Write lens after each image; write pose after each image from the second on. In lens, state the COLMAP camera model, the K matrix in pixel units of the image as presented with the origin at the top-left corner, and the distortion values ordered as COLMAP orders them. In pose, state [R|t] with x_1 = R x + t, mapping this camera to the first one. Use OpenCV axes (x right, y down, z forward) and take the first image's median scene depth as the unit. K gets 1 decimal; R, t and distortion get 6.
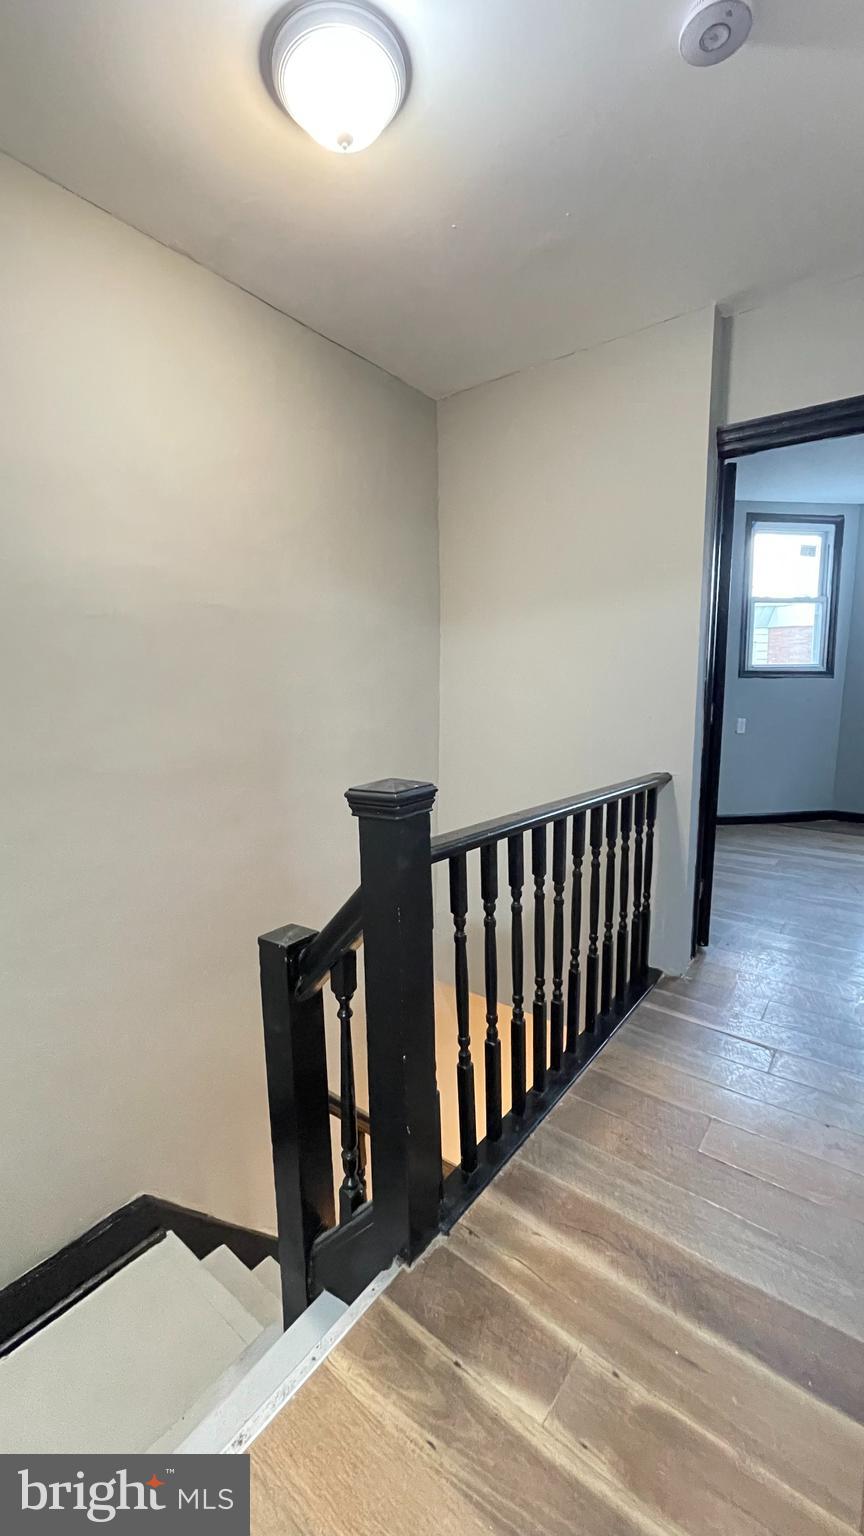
lens RADIAL K [[616.7, 0, 419.3], [0, 616.7, 768.7], [0, 0, 1]] dist [-0.008909, 0.000415]
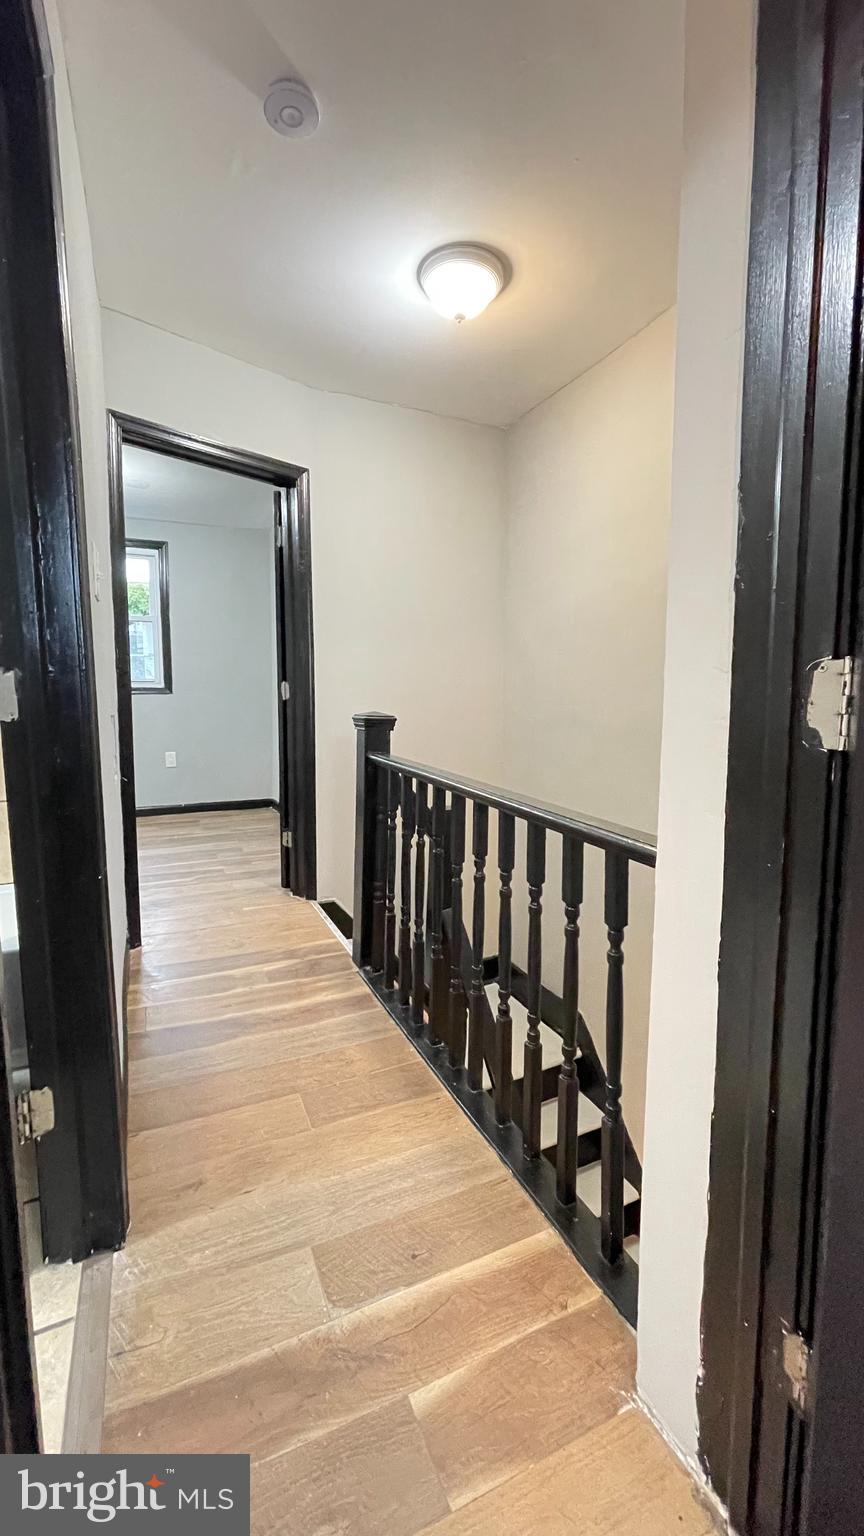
lens RADIAL K [[616.7, 0, 421.8], [0, 616.7, 766.9], [0, 0, 1]] dist [-0.008909, 0.000415]
pose [[-0.475788, 0.098201, -0.874061, 1.433737], [-0.113638, 0.978556, 0.171800, -0.136784], [0.872188, 0.181067, -0.454426, 1.849870]]
